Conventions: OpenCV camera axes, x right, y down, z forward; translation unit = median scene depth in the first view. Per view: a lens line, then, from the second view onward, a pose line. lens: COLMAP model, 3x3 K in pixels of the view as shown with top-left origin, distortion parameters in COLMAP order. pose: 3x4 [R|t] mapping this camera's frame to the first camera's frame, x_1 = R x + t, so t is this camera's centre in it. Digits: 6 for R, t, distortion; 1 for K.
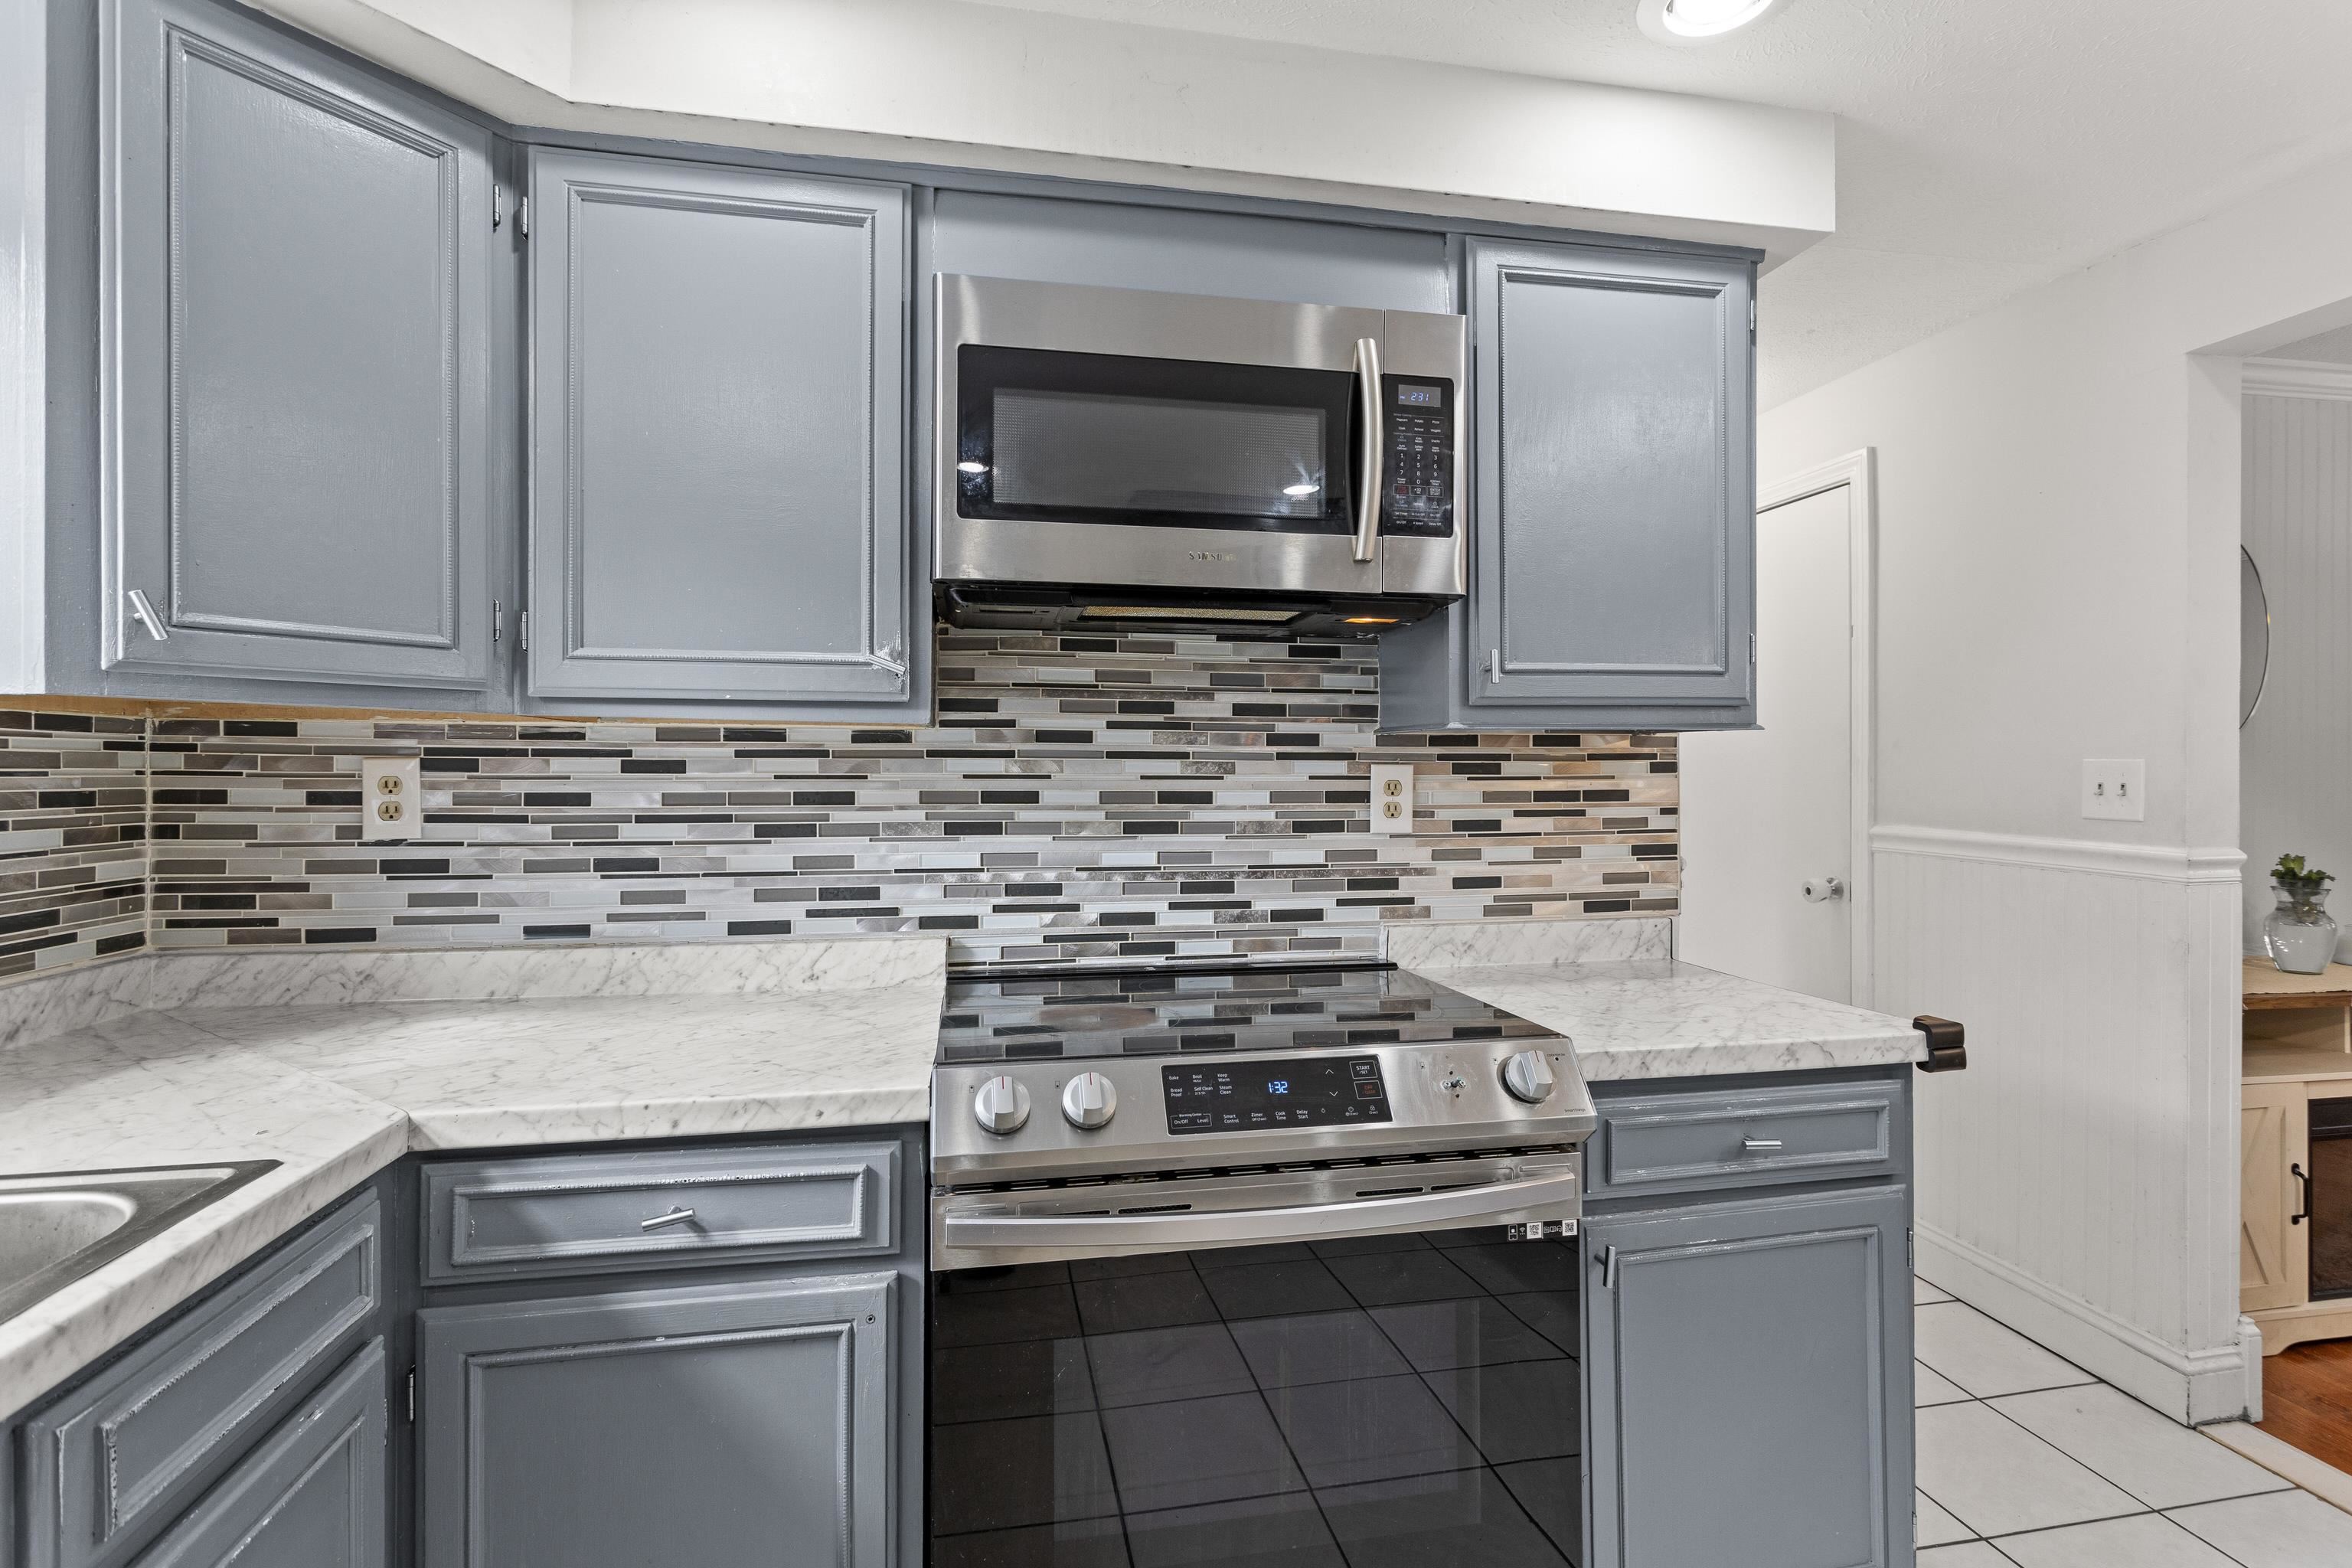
lens RADIAL K [[1111.0, 0, 1182.1], [0, 1111.0, 763.6], [0, 0, 1]] dist [-0.001383, 0.000874]
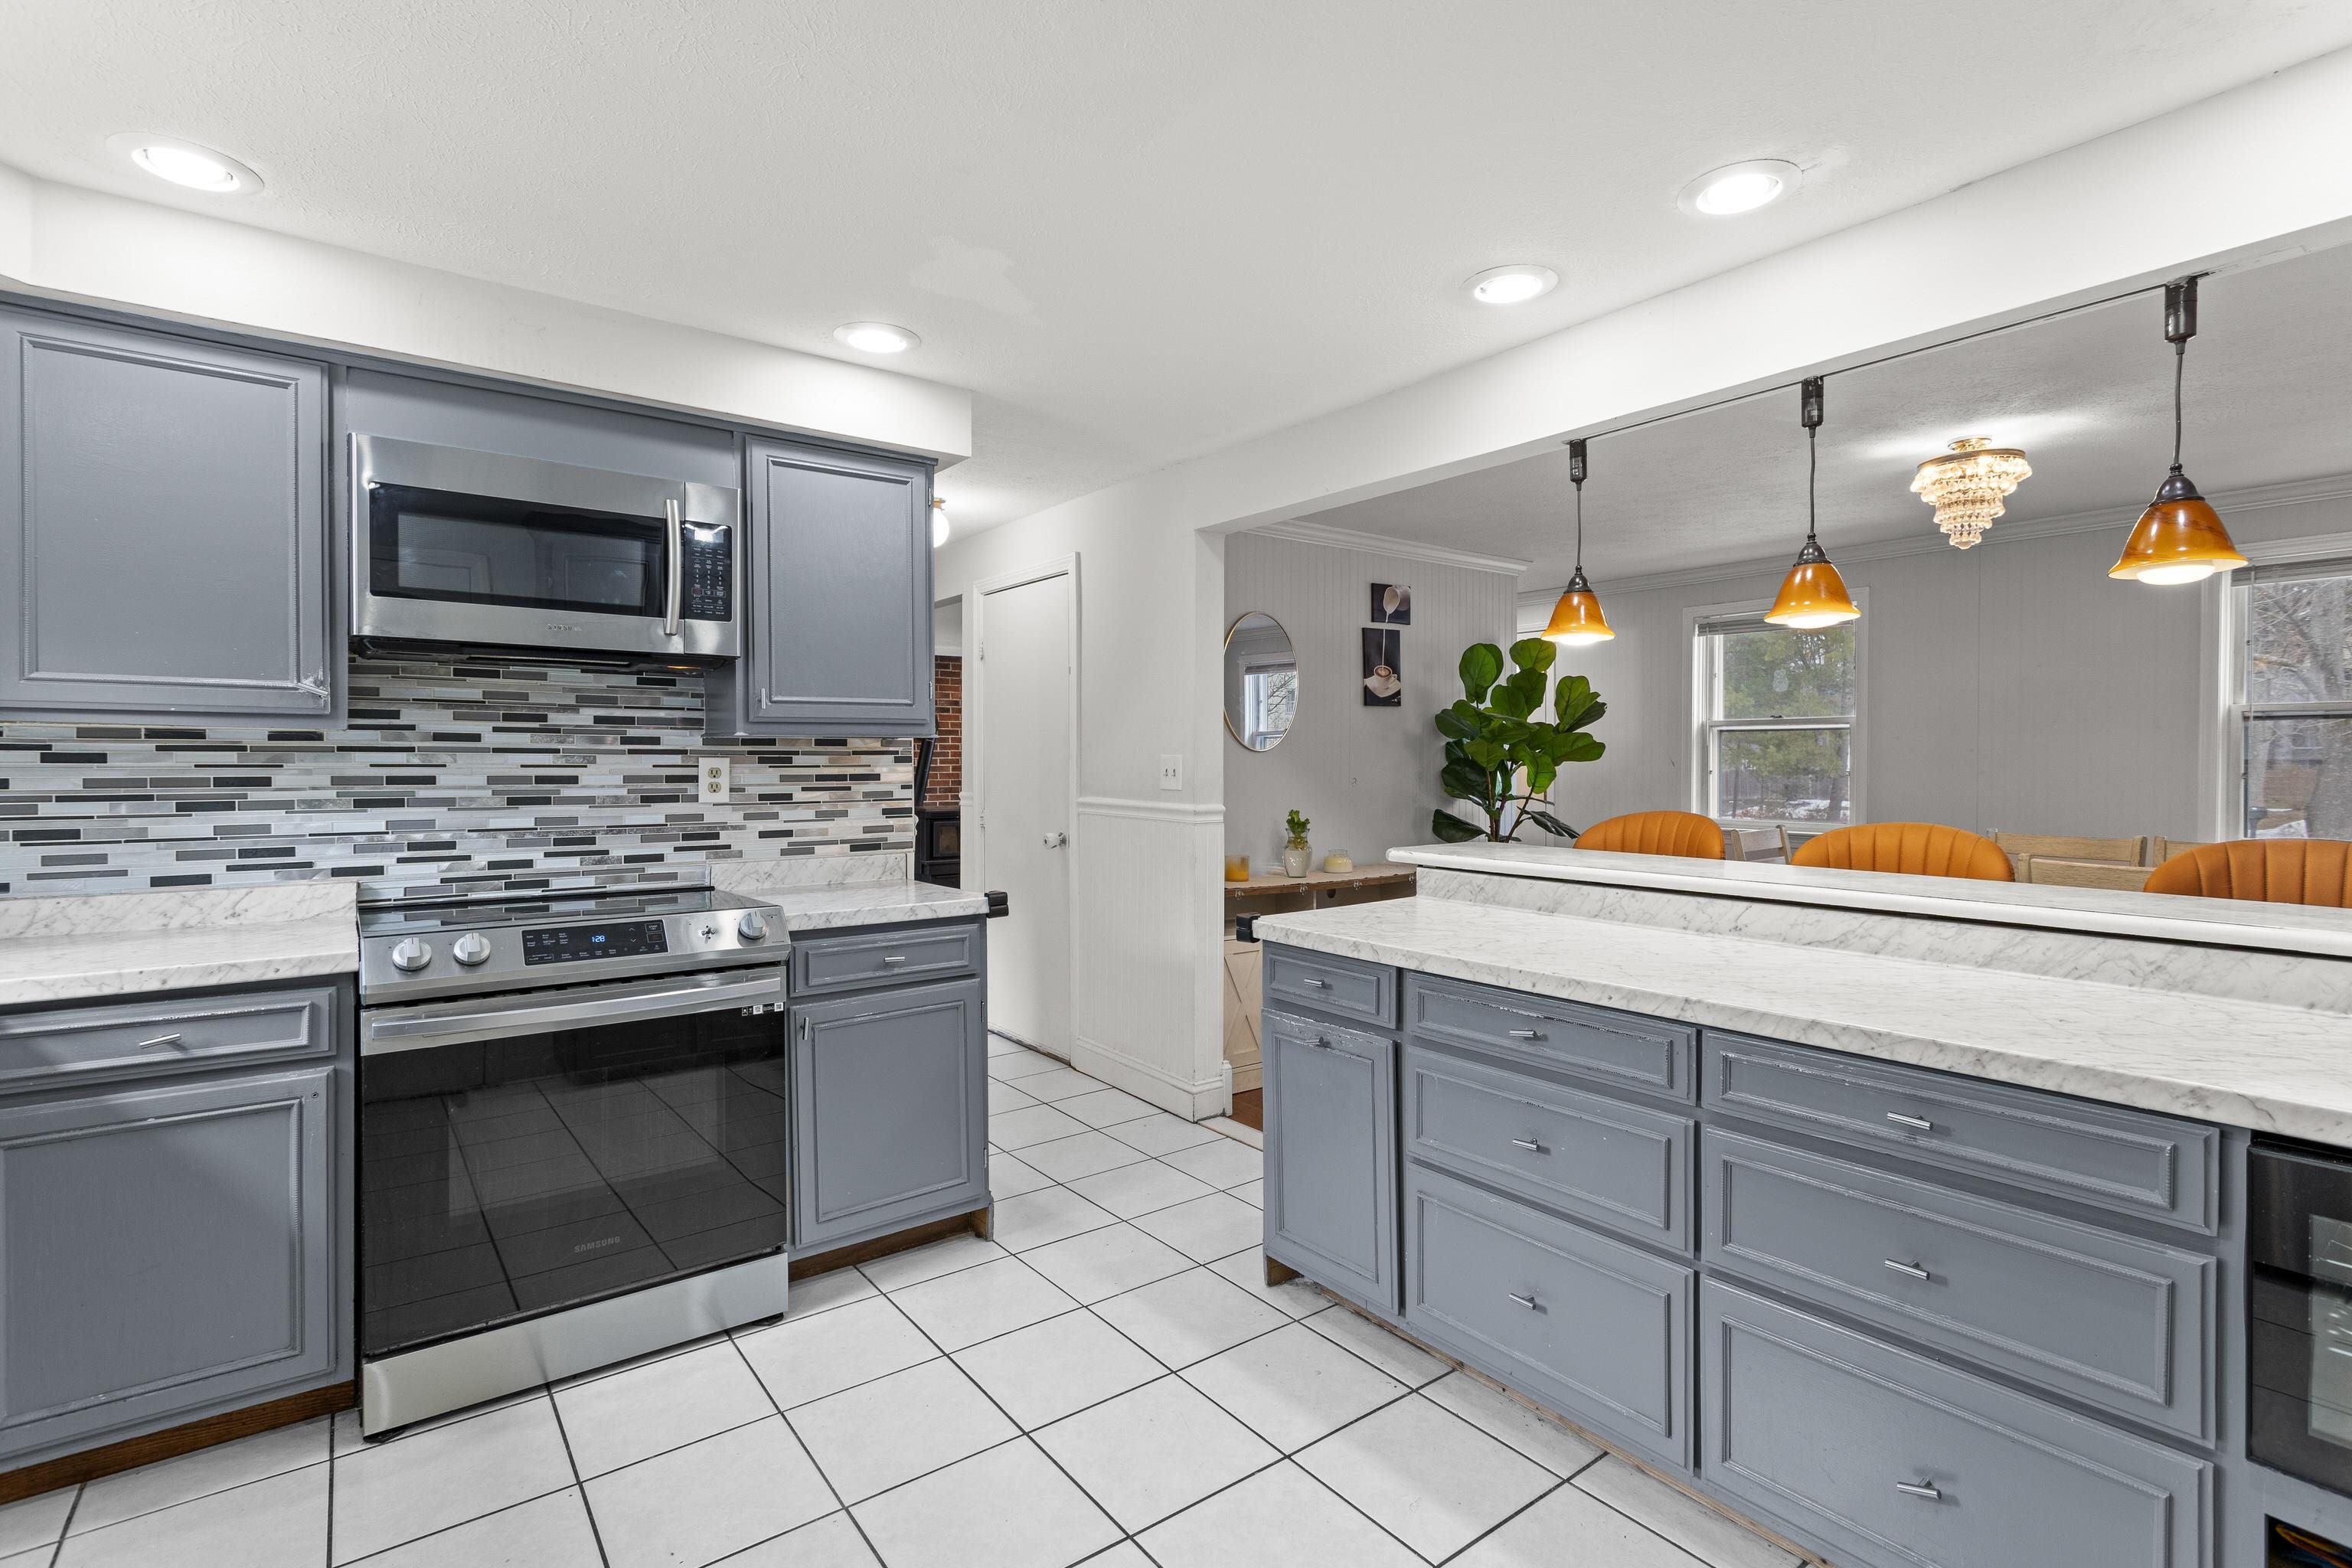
lens RADIAL K [[1114.6, 0, 1182.6], [0, 1114.6, 774.0], [0, 0, 1]] dist [0.006217, 0.001119]
pose [[0.895295, -0.004089, 0.445455, 0.086995], [-0.003744, 0.999854, 0.016702, -0.004766], [-0.445458, -0.016621, 0.895148, -0.687957]]
